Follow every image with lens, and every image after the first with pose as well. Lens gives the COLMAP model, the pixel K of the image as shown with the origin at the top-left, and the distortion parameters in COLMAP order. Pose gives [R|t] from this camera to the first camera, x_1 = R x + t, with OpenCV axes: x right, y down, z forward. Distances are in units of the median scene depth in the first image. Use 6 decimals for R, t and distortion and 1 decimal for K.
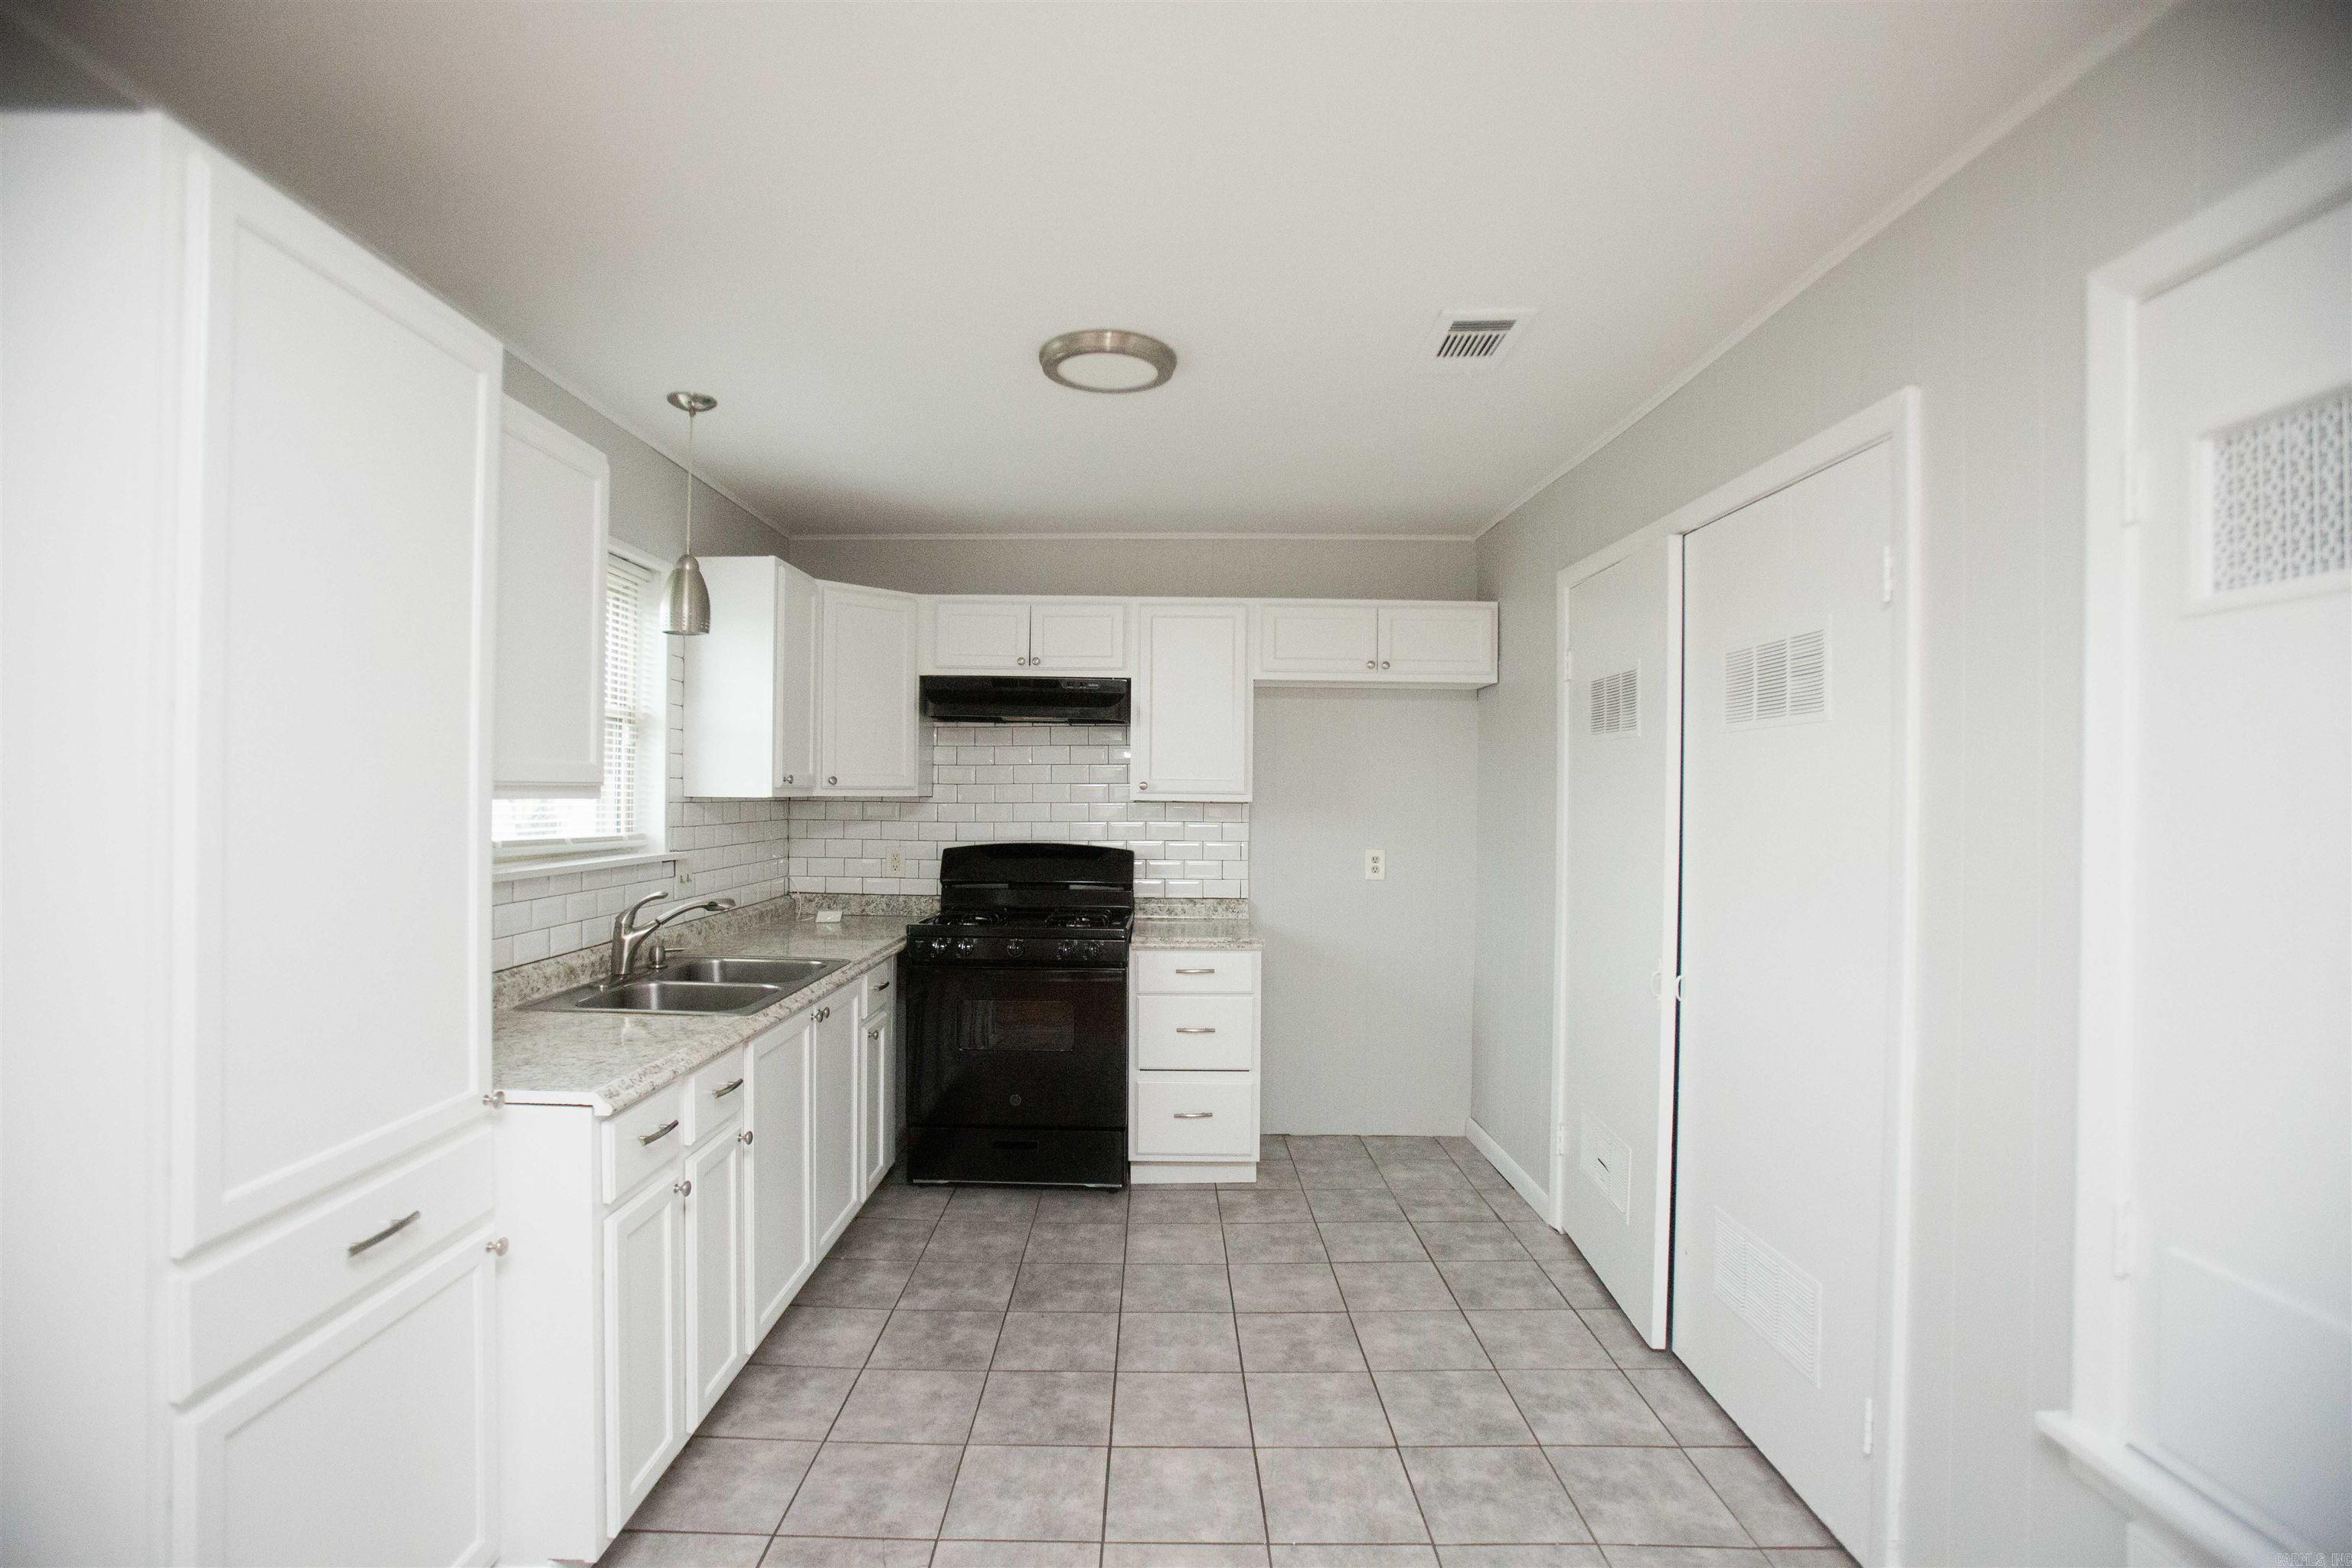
lens RADIAL K [[1087.8, 0, 1154.8], [0, 1087.8, 791.2], [0, 0, 1]] dist [-0.077428, 0.031478]
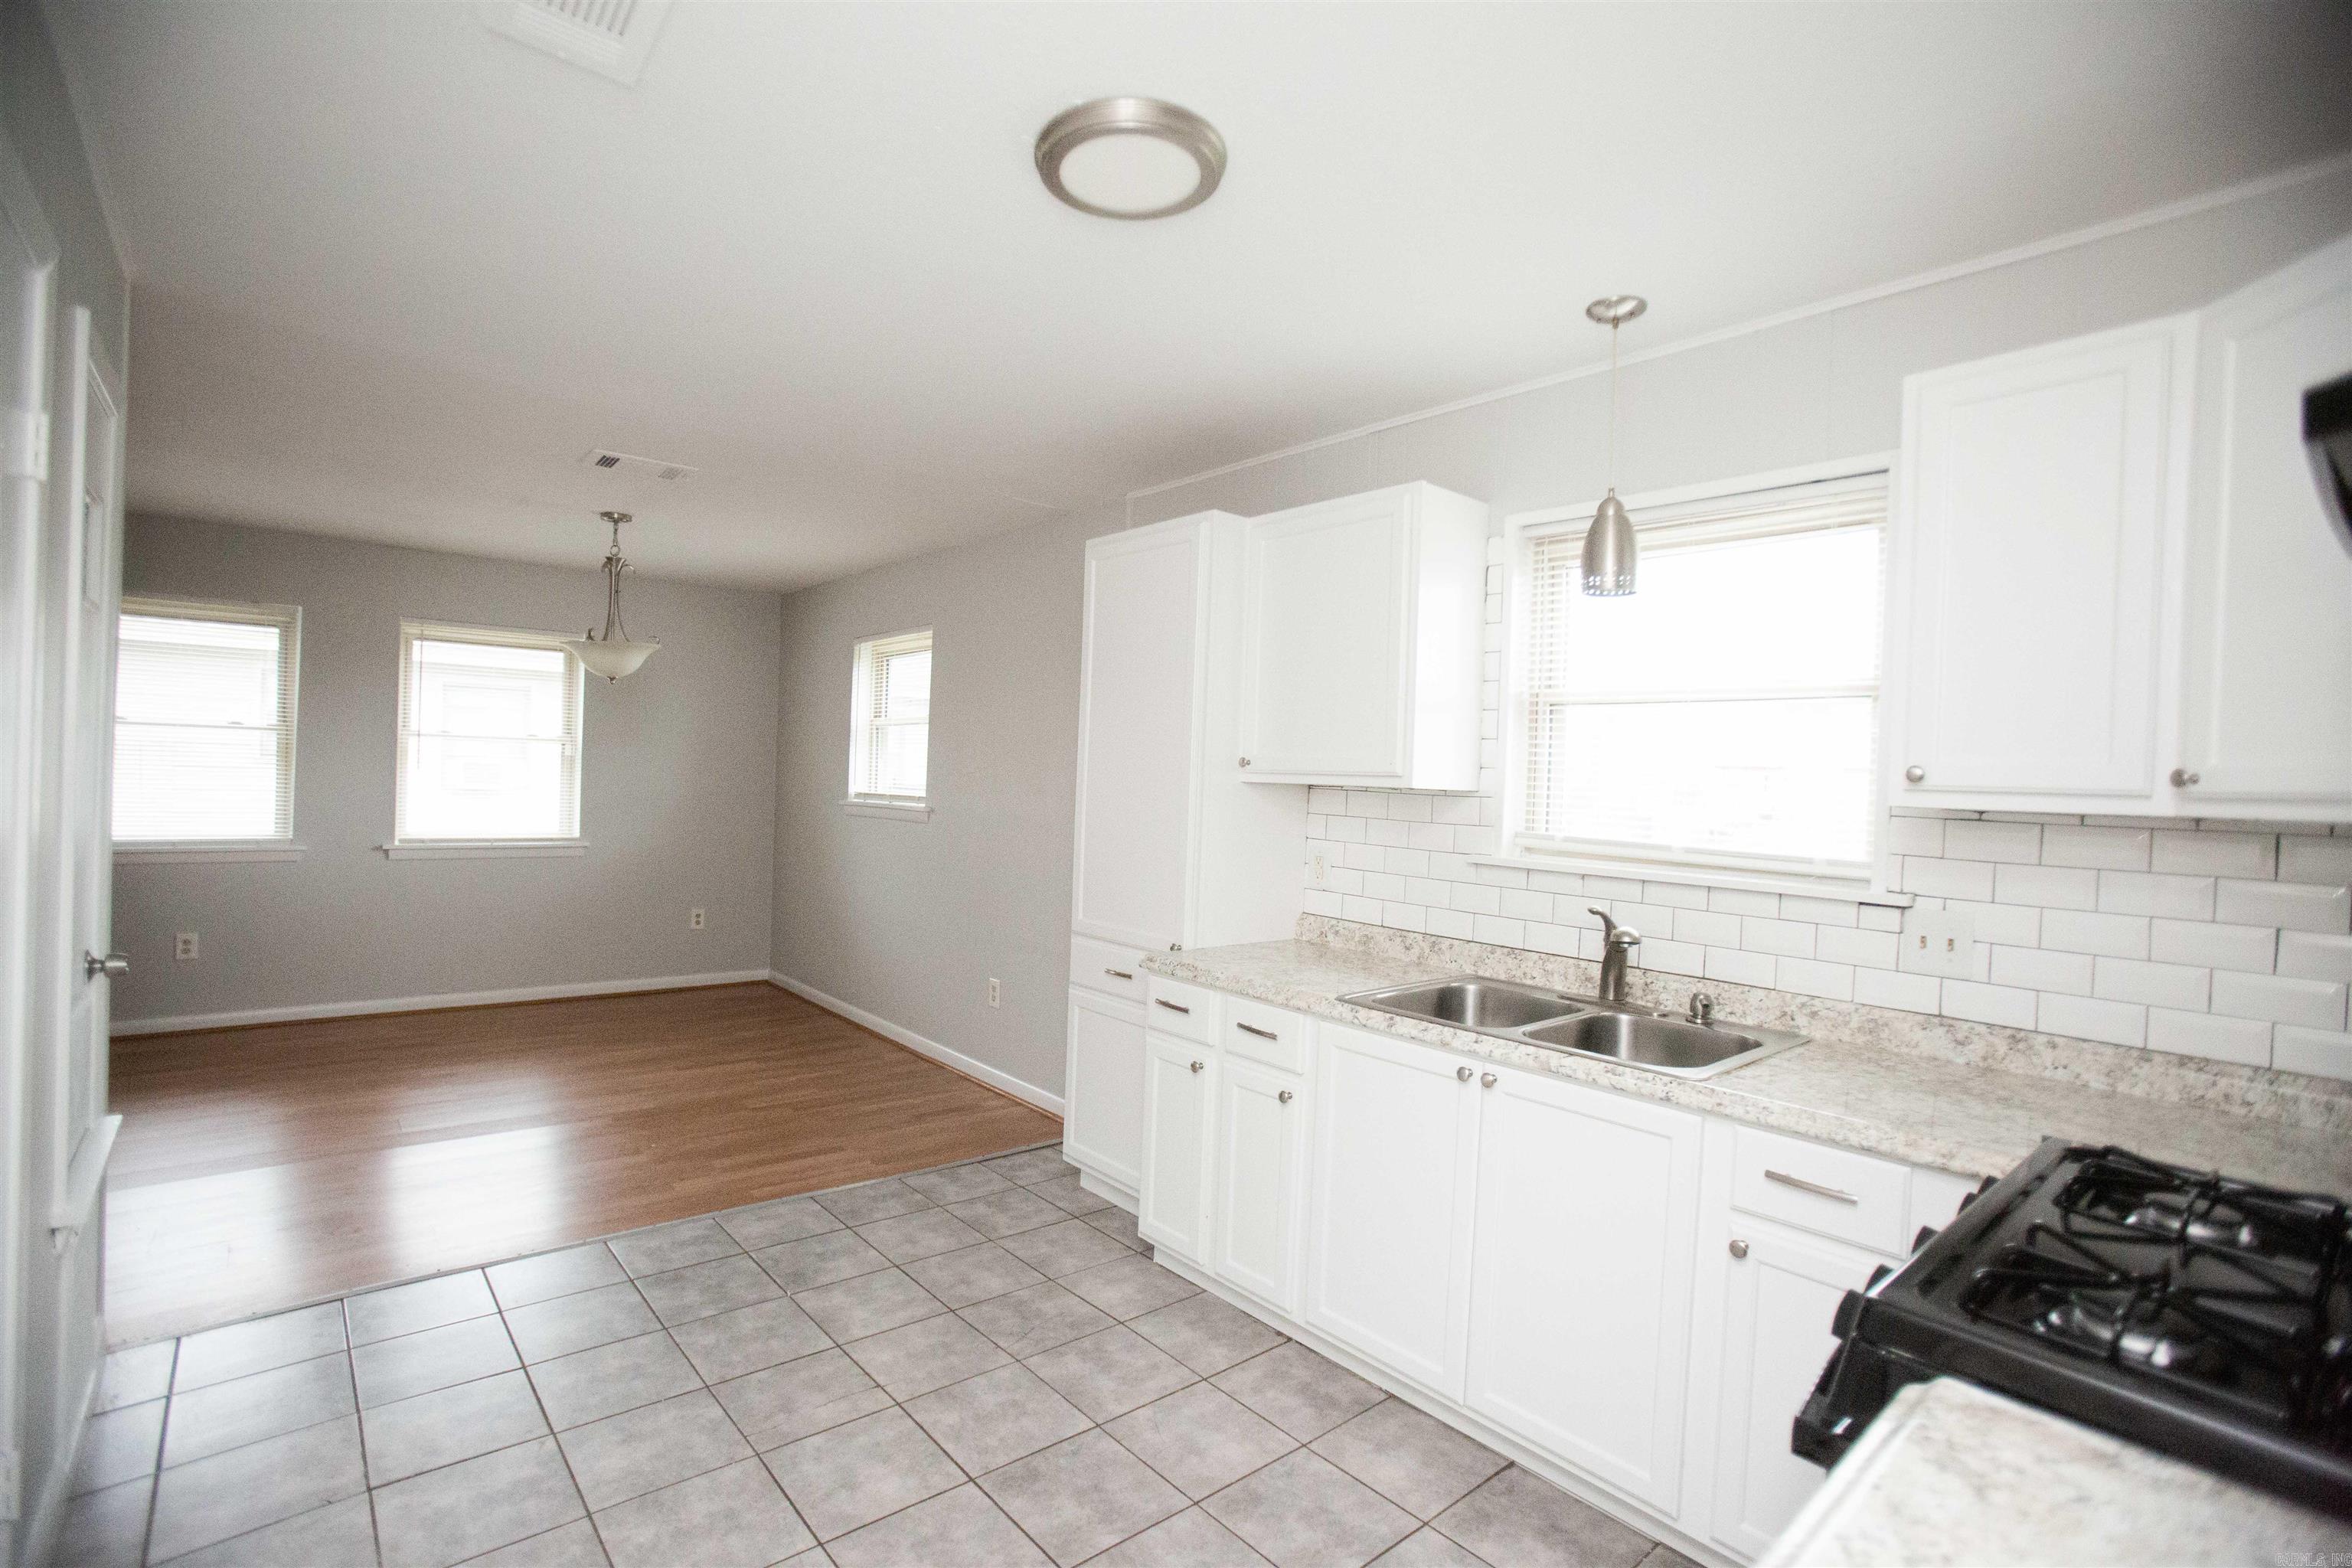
lens RADIAL K [[1087.8, 0, 1154.8], [0, 1087.8, 791.2], [0, 0, 1]] dist [-0.077428, 0.031478]
pose [[-0.760880, -0.029111, -0.648240, 0.349980], [-0.042535, 0.999082, 0.005059, 0.013291], [0.647498, 0.031422, -0.761419, 1.401764]]
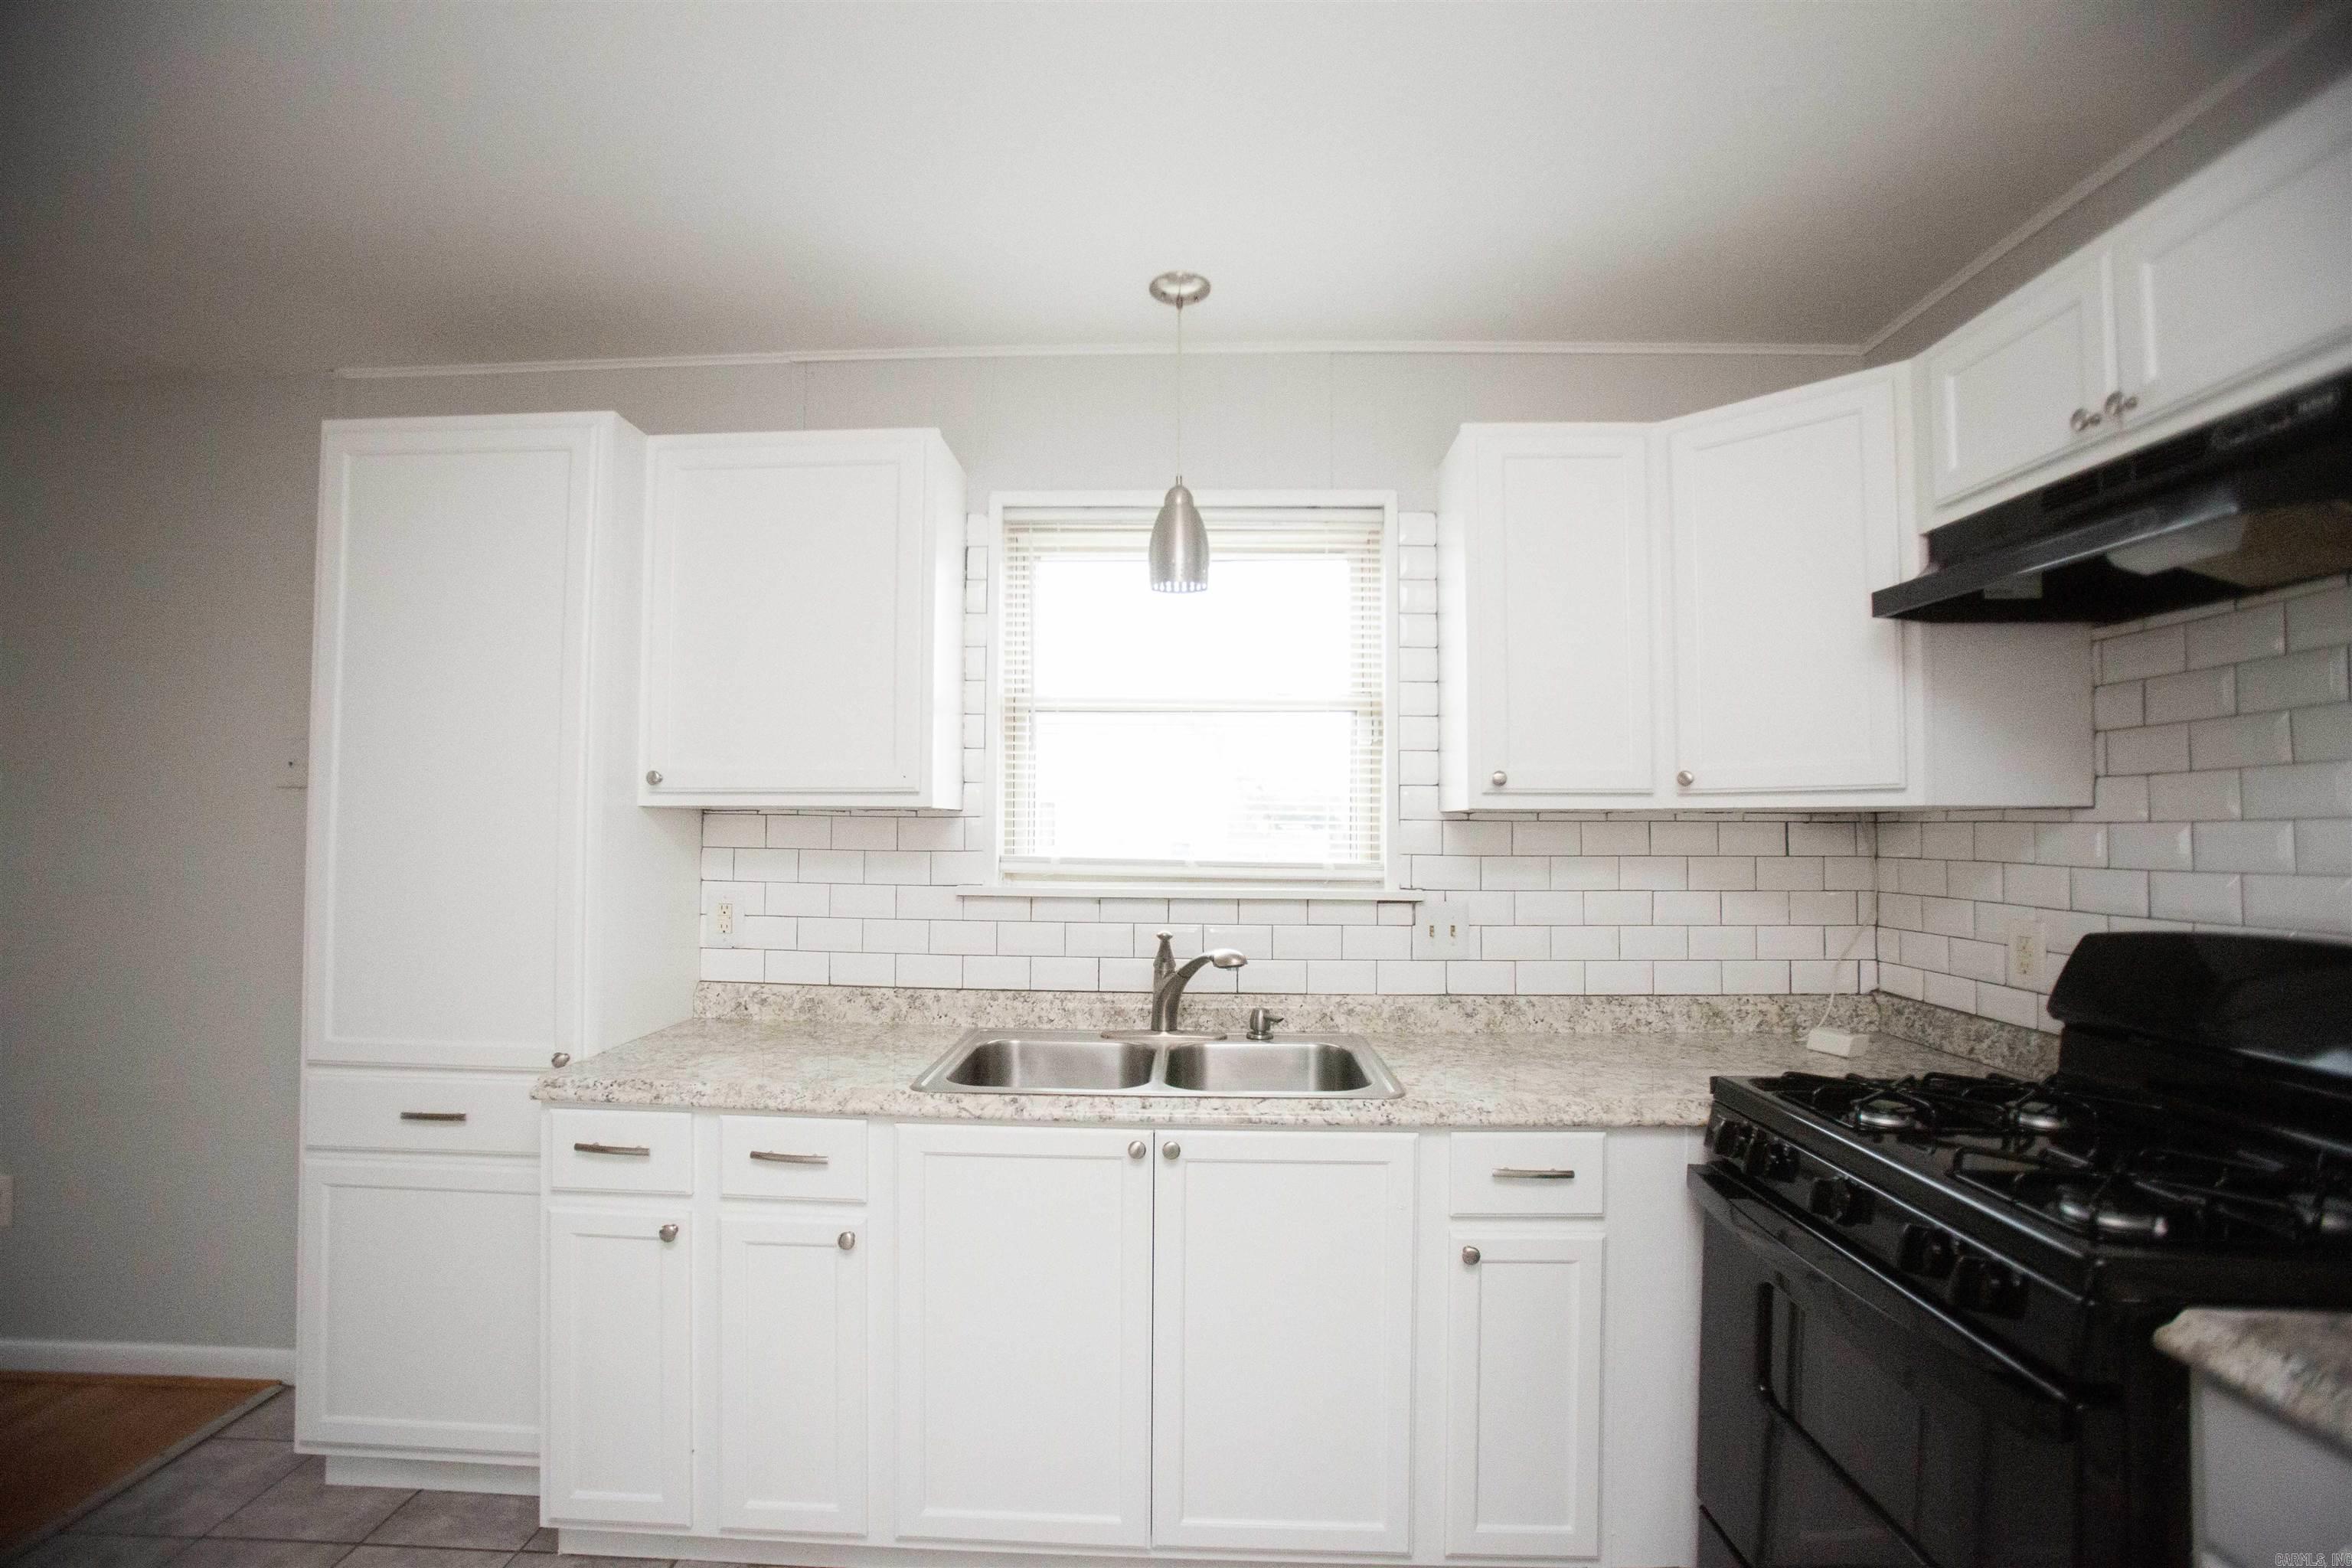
lens RADIAL K [[1100.5, 0, 1165.6], [0, 1100.5, 775.9], [0, 0, 1]] dist [-0.087634, 0.034742]
pose [[-0.024301, -0.051477, -0.998378, 0.327486], [-0.003196, 0.998672, -0.051415, 0.022781], [0.999700, 0.001942, -0.024433, 1.009720]]
